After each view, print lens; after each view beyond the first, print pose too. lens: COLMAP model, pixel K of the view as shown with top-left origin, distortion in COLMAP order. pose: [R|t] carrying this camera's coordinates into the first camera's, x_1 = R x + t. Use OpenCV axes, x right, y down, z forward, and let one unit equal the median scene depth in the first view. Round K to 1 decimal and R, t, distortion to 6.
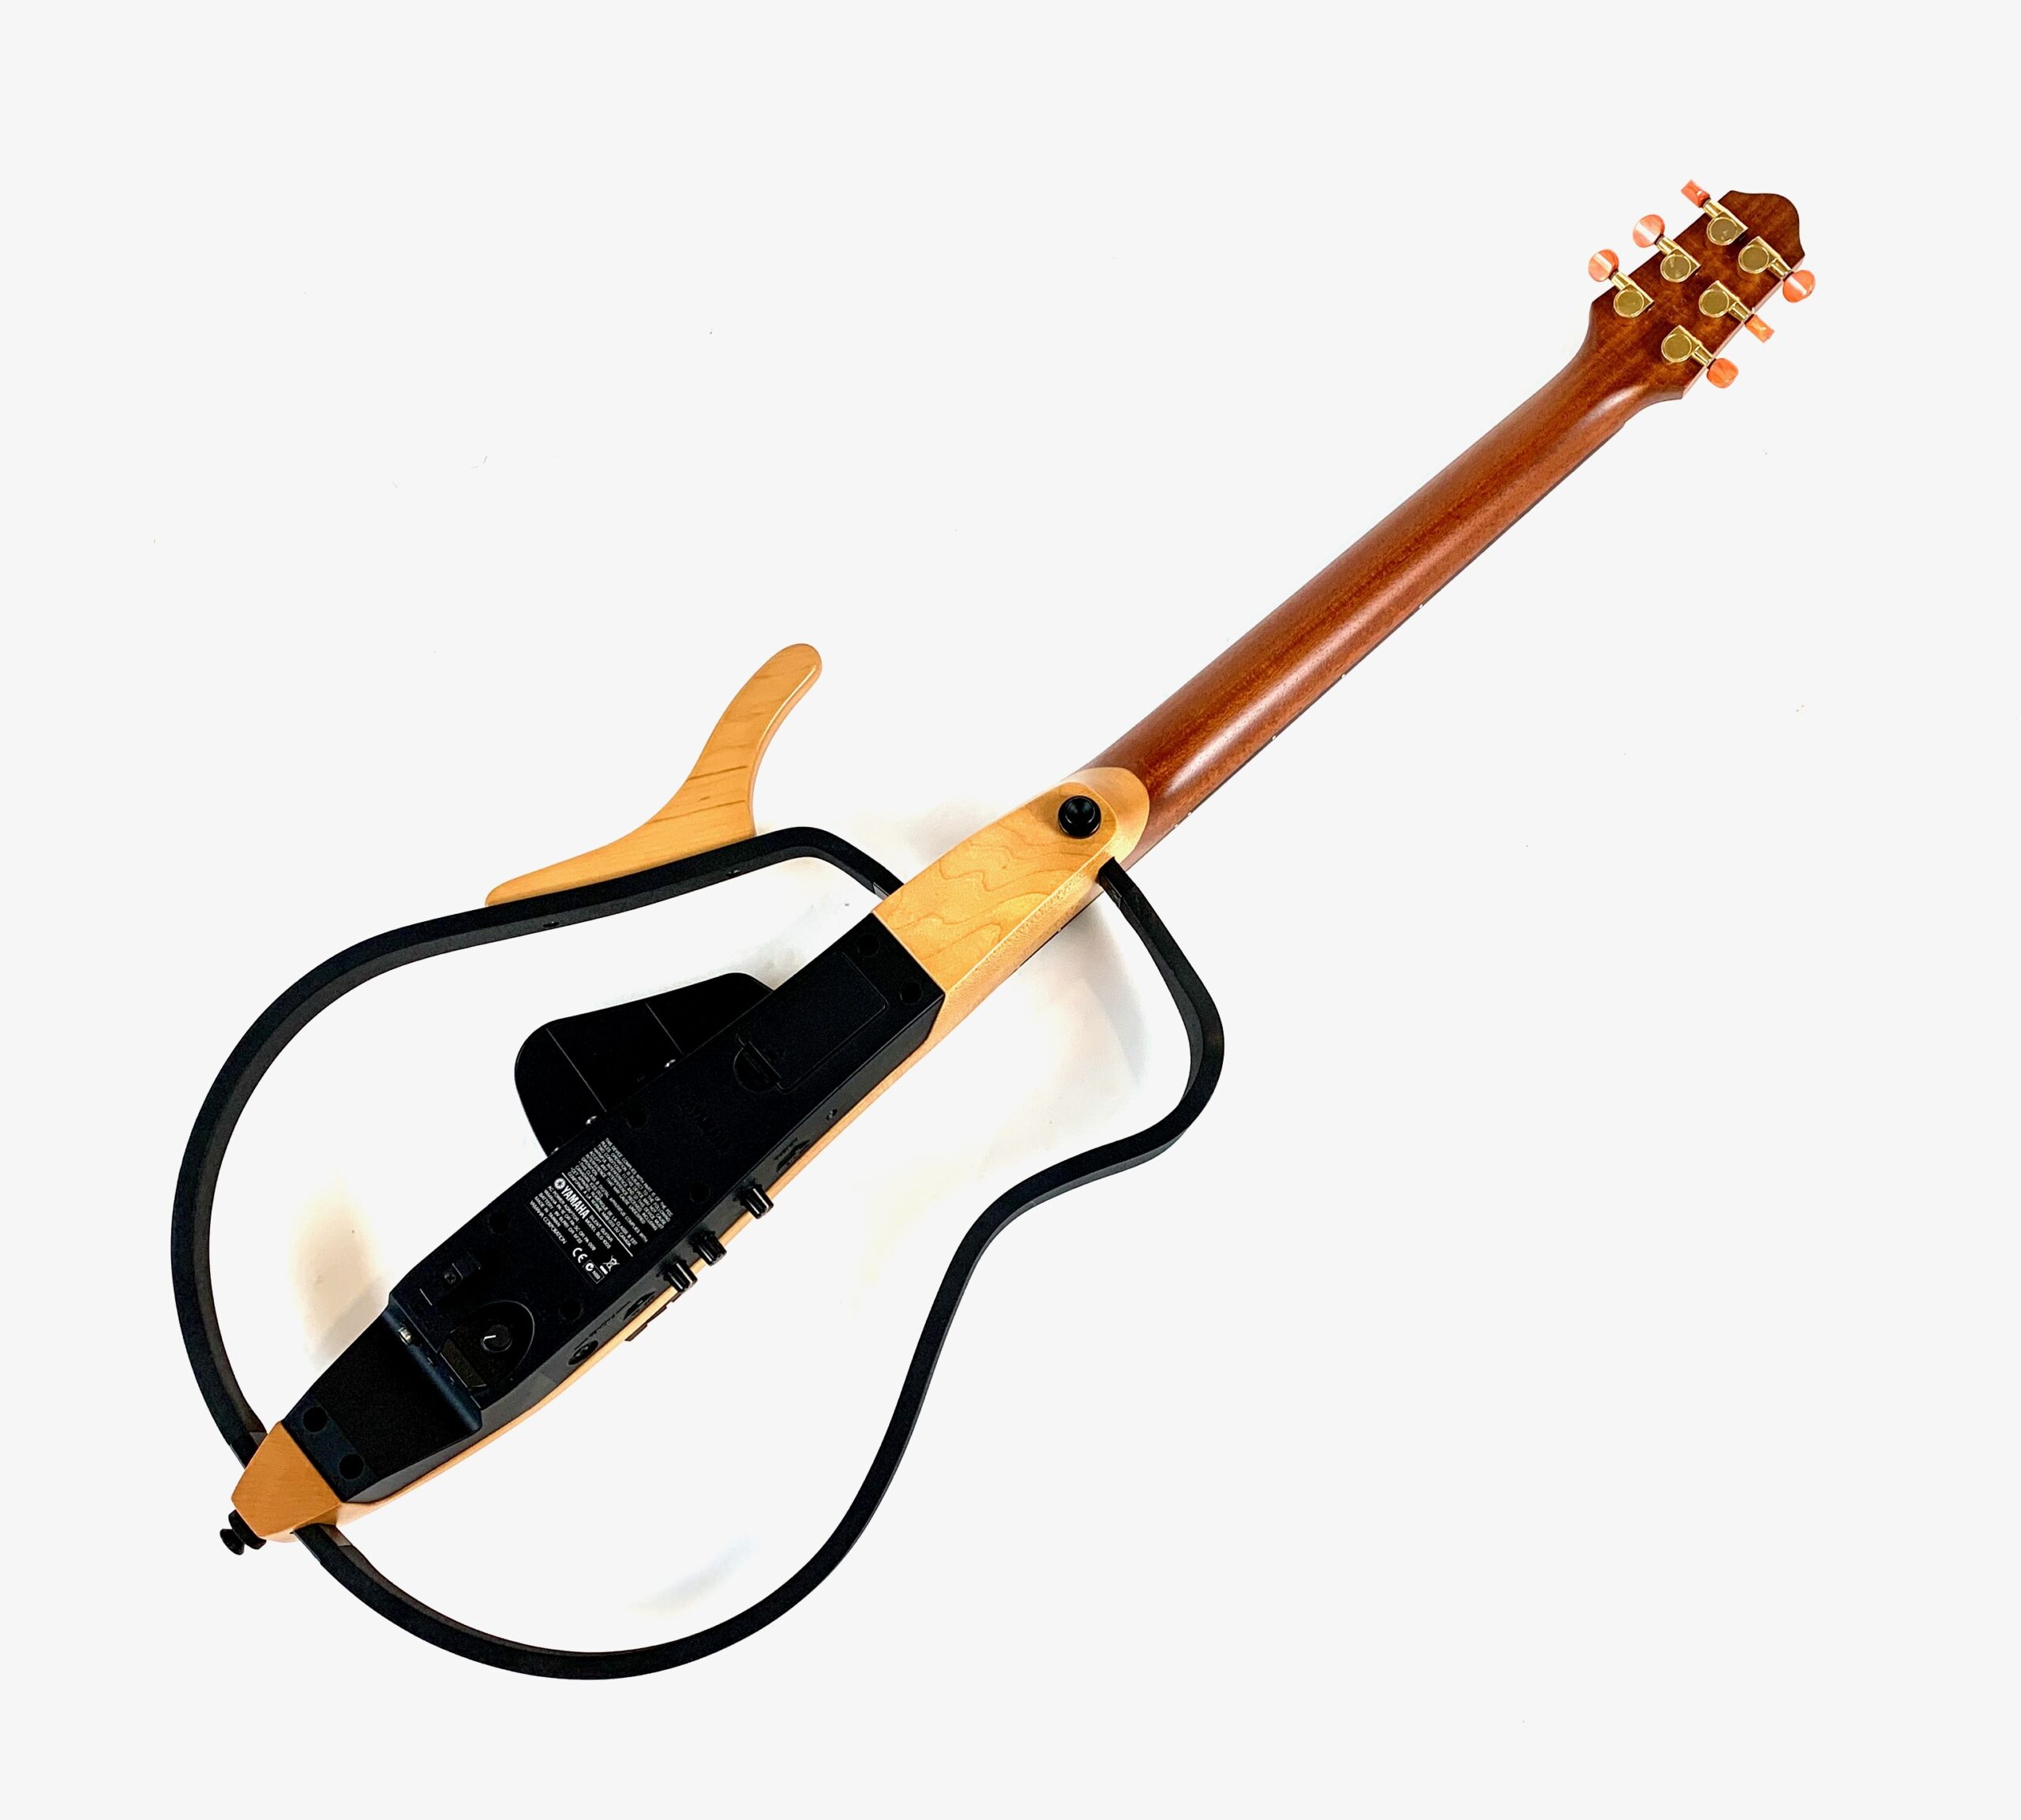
lens RADIAL K [[1919.7, 0, 1010.5], [0, 1919.7, 910.0], [0, 0, 1]] dist [0.002312, -0.005145]
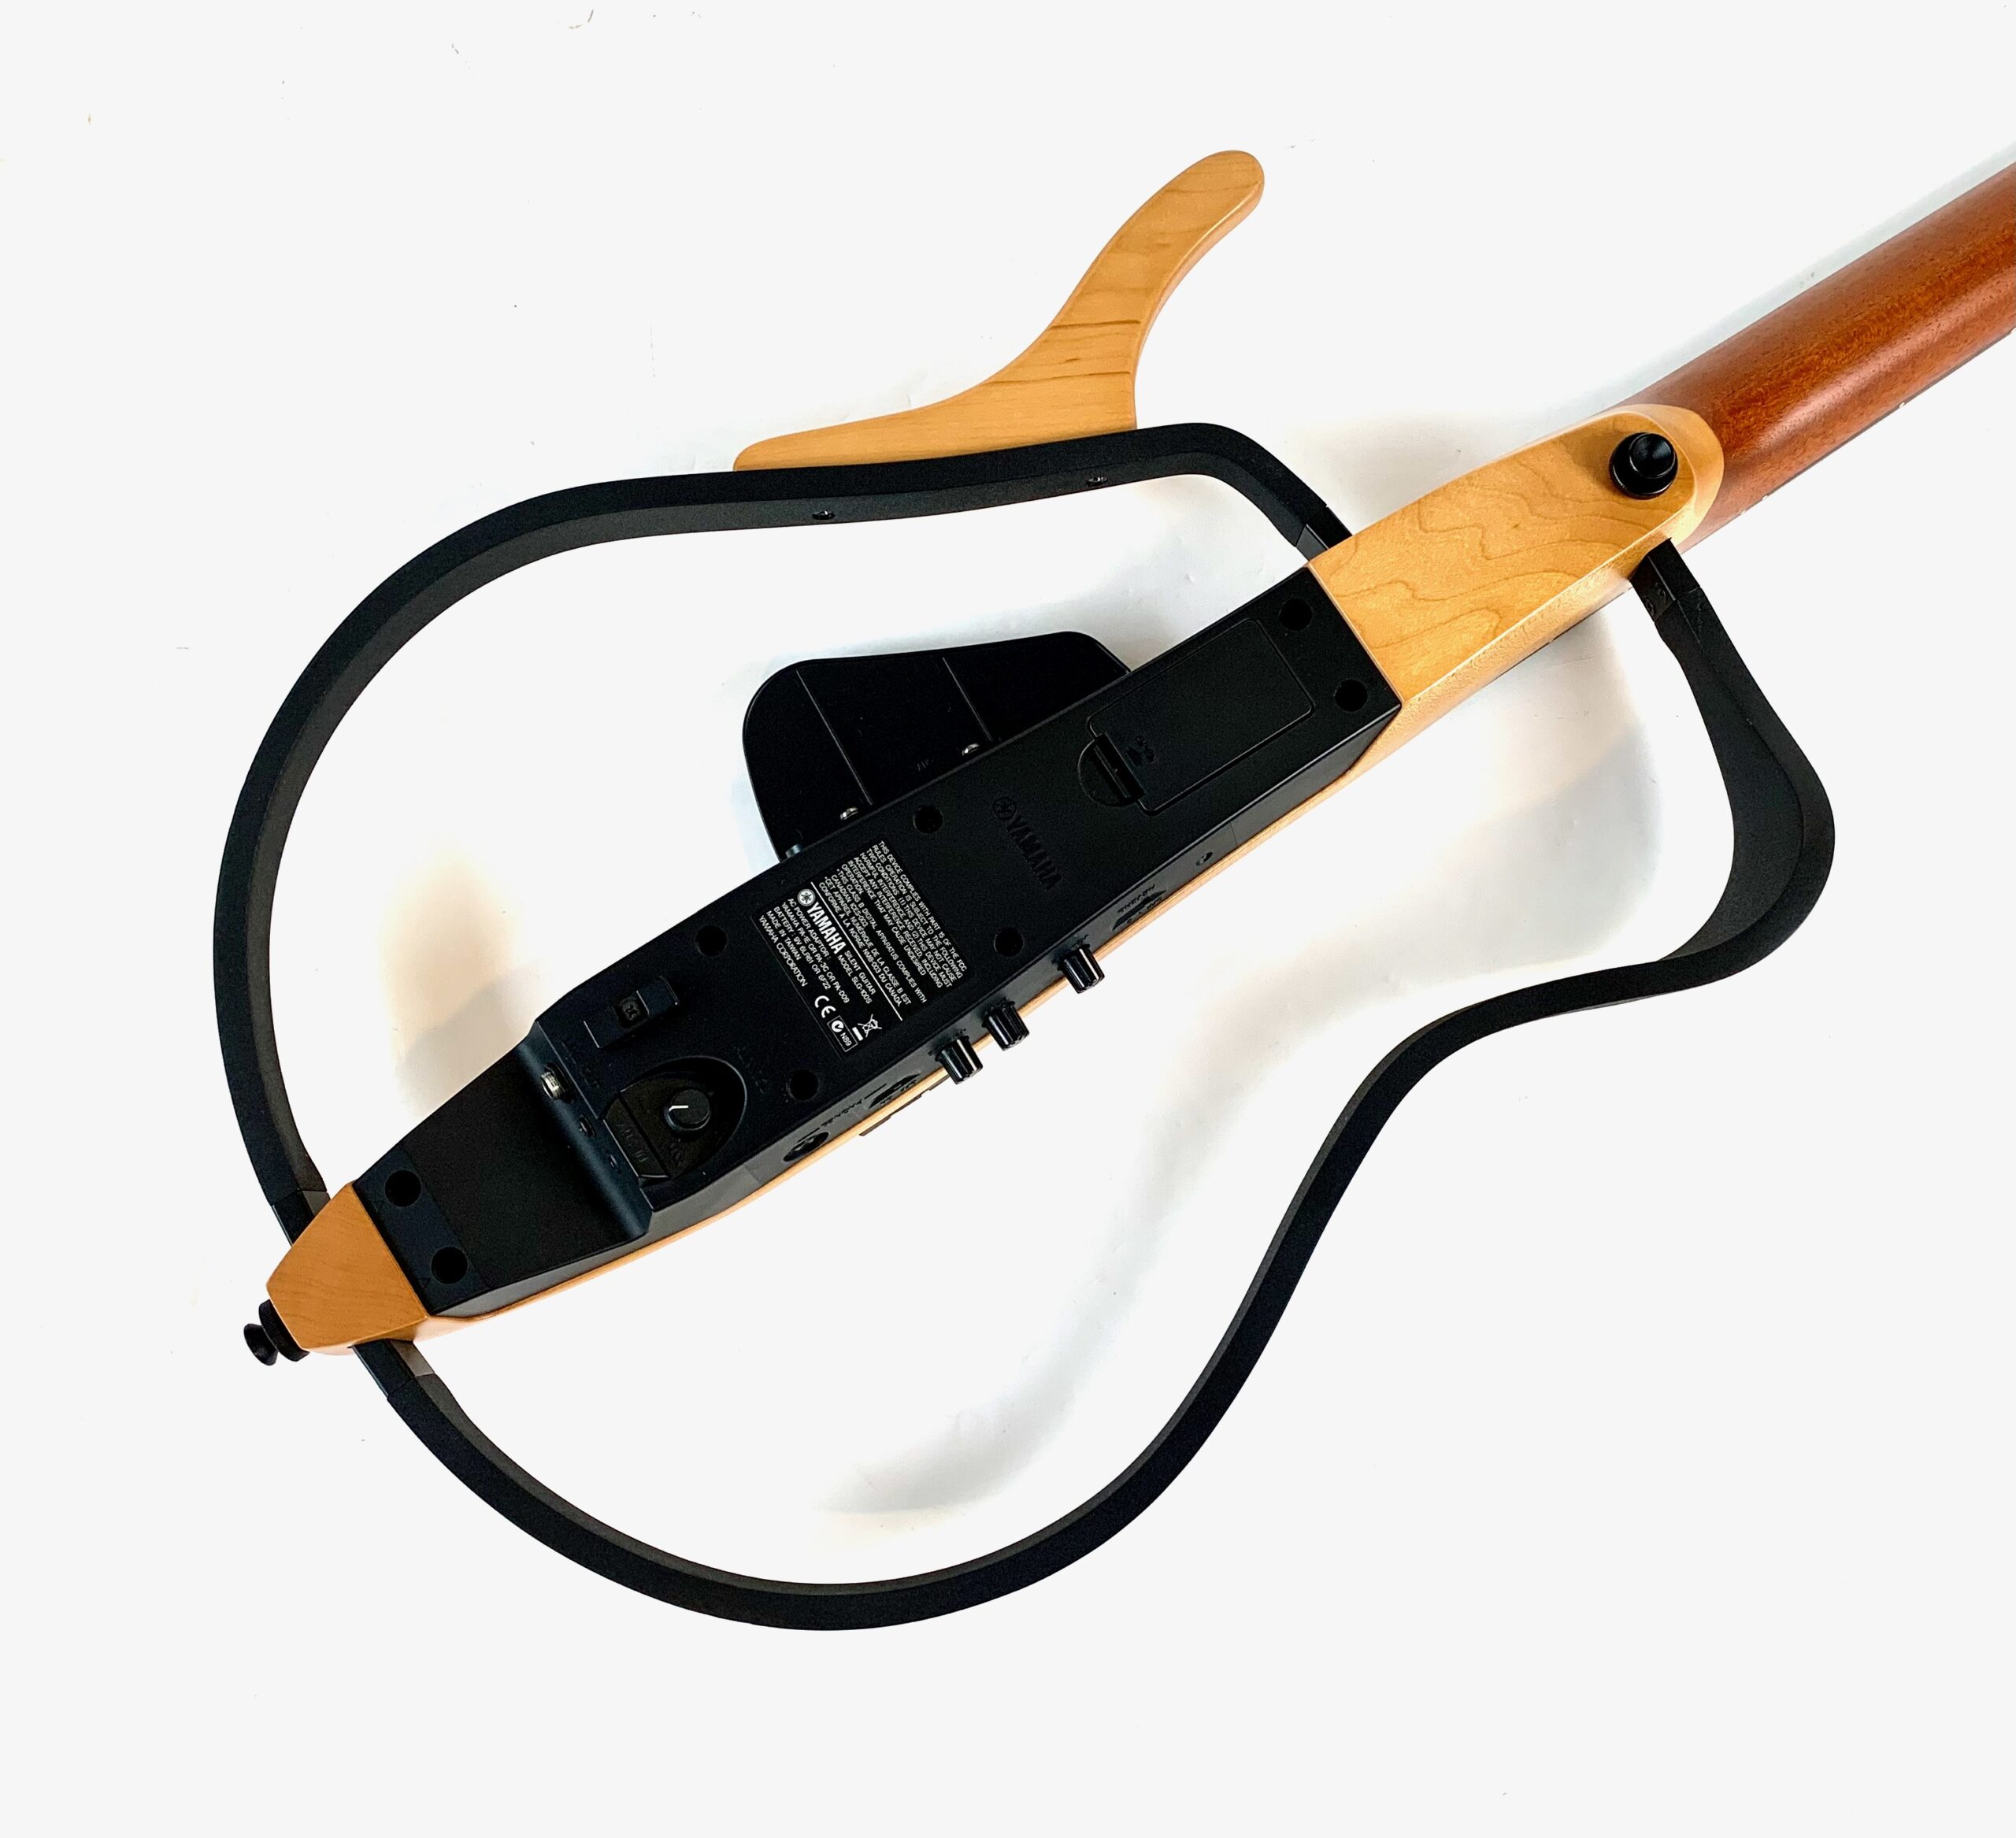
lens RADIAL K [[1912.3, 0, 1008.0], [0, 1912.3, 919.0], [0, 0, 1]] dist [0.199896, -0.474244]
pose [[0.988165, 0.152318, -0.018172, -0.151475], [-0.149028, 0.981328, 0.121598, 0.057911], [0.036355, -0.117451, 0.992413, 0.336620]]
